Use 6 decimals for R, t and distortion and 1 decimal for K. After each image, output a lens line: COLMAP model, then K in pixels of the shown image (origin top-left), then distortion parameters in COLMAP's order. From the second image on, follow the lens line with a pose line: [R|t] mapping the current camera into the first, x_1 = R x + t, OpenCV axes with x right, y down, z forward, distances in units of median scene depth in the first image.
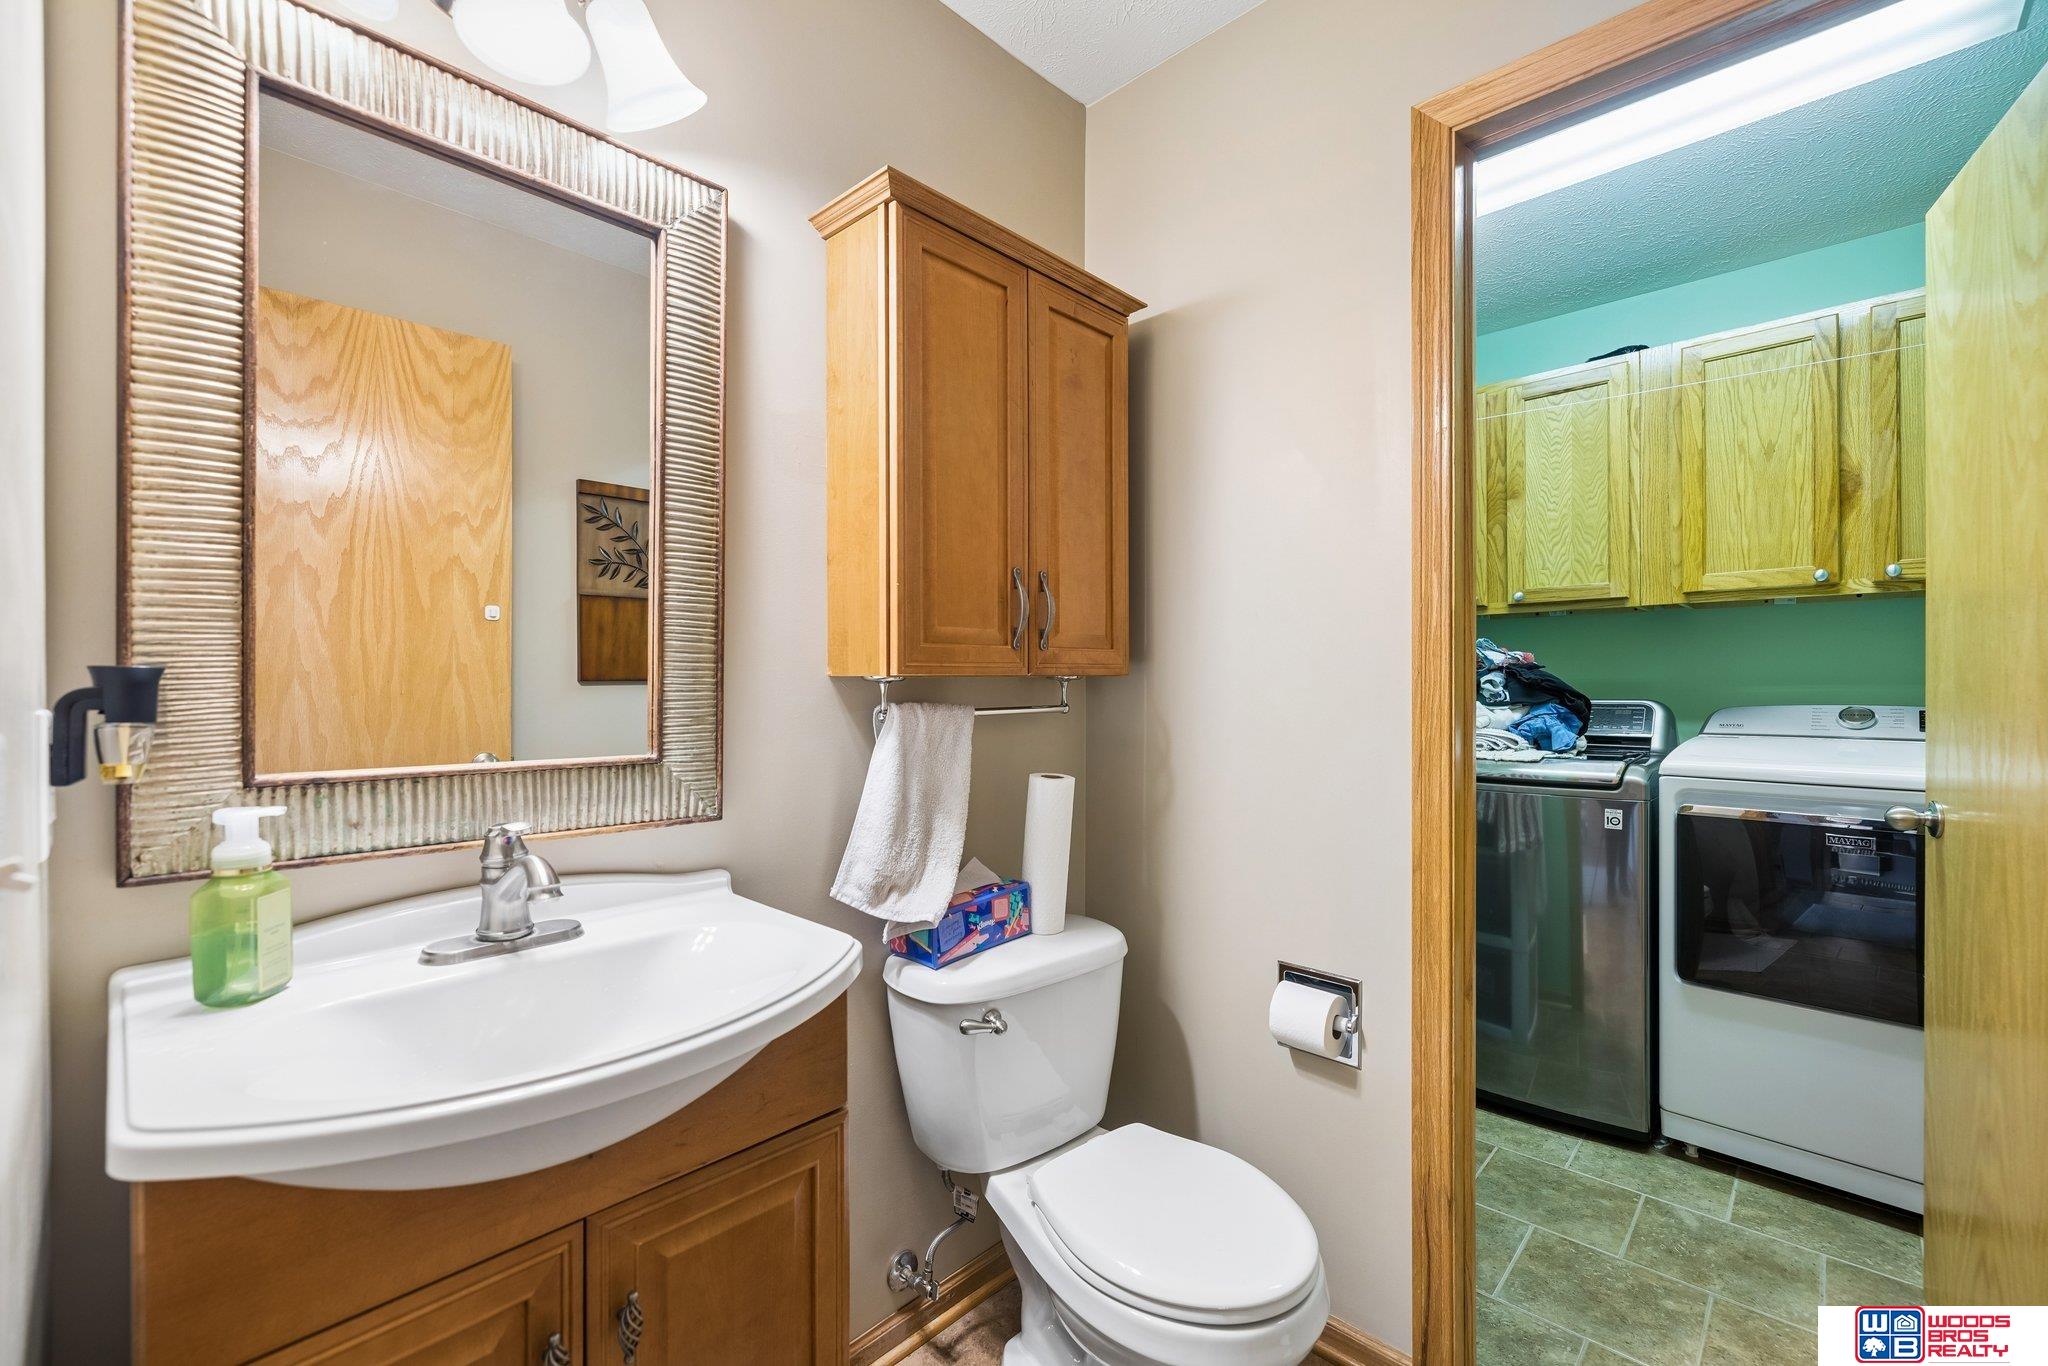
lens RADIAL K [[880.7, 0, 1014.8], [0, 880.7, 679.8], [0, 0, 1]] dist [0.002742, 0.000156]
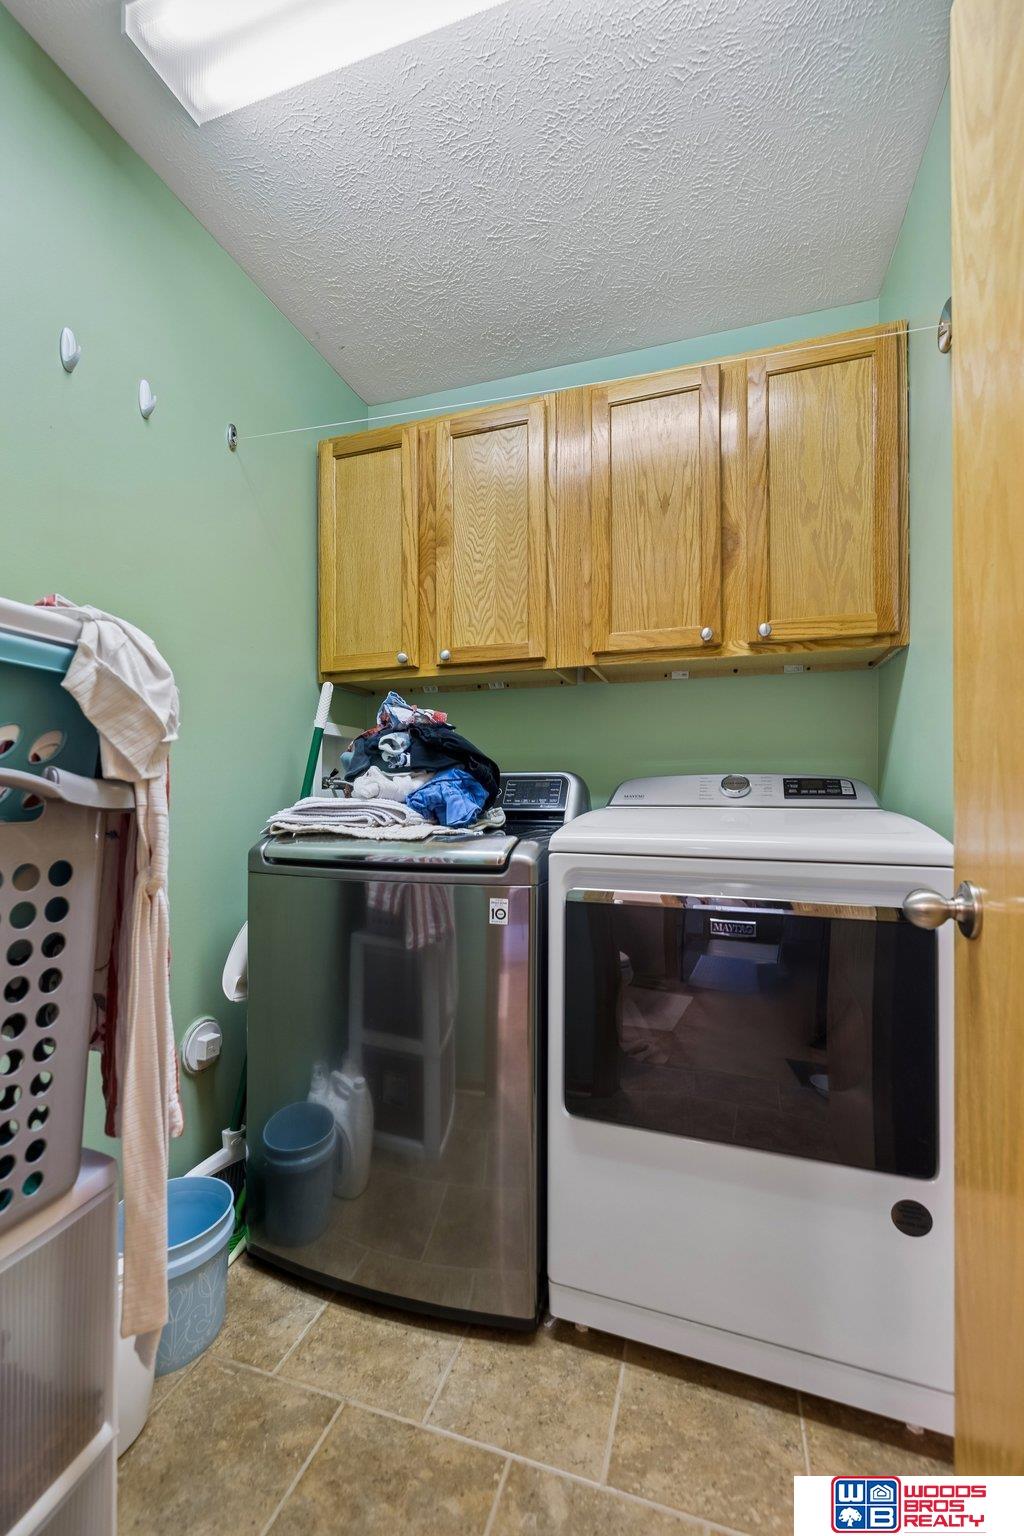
lens RADIAL K [[660.5, 0, 511.1], [0, 660.5, 774.4], [0, 0, 1]] dist [0.002742, 0.000156]
pose [[0.900363, 0.018293, 0.434756, 0.399968], [-0.007782, 0.999633, -0.025945, 0.049068], [-0.435071, 0.019976, 0.900175, 0.435598]]
